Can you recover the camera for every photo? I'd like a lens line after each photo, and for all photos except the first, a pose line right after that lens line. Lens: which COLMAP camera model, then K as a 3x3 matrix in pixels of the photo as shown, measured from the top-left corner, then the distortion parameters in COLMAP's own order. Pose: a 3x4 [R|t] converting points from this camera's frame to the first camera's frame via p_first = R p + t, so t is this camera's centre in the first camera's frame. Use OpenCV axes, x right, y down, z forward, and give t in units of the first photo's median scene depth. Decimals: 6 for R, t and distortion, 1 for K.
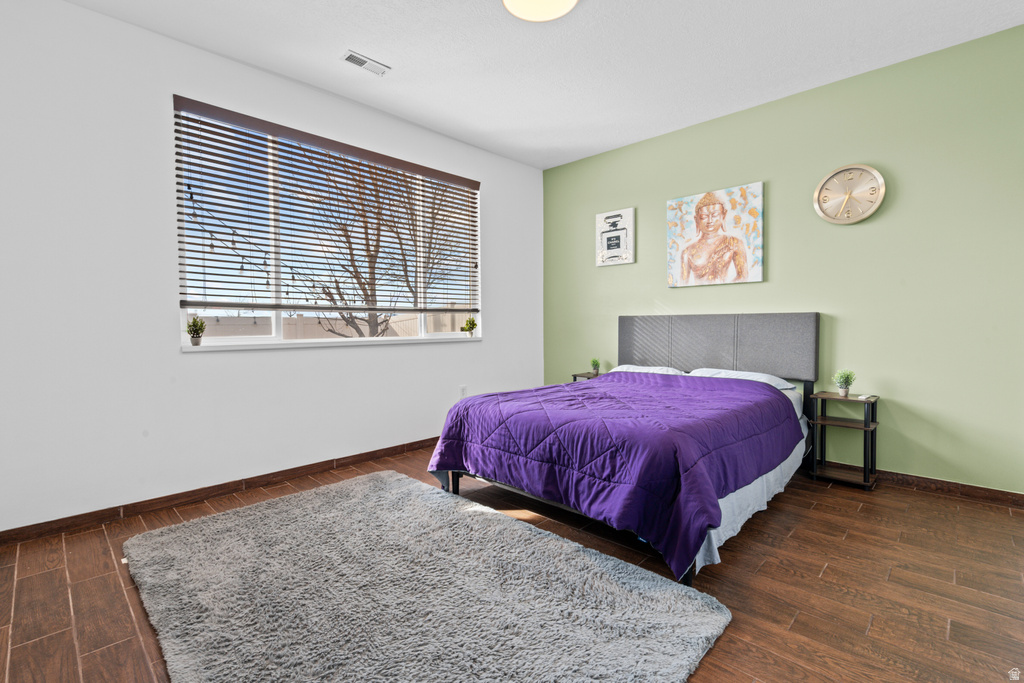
lens RADIAL K [[471.6, 0, 513.5], [0, 471.6, 340.8], [0, 0, 1]] dist [-0.002030, 0.001117]
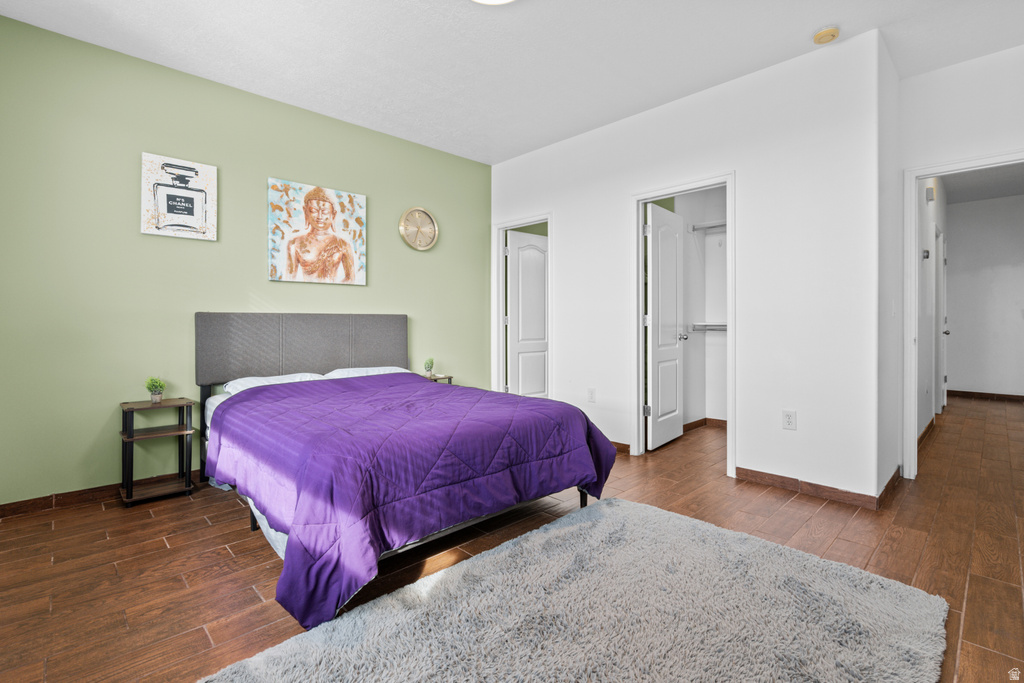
lens RADIAL K [[471.6, 0, 529.6], [0, 471.6, 320.9], [0, 0, 1]] dist [-0.002030, 0.001117]
pose [[0.014262, 0.010717, 0.999841, -0.532175], [0.039875, 0.999141, -0.011278, -0.014161], [-0.999103, 0.040029, 0.013822, 0.564507]]
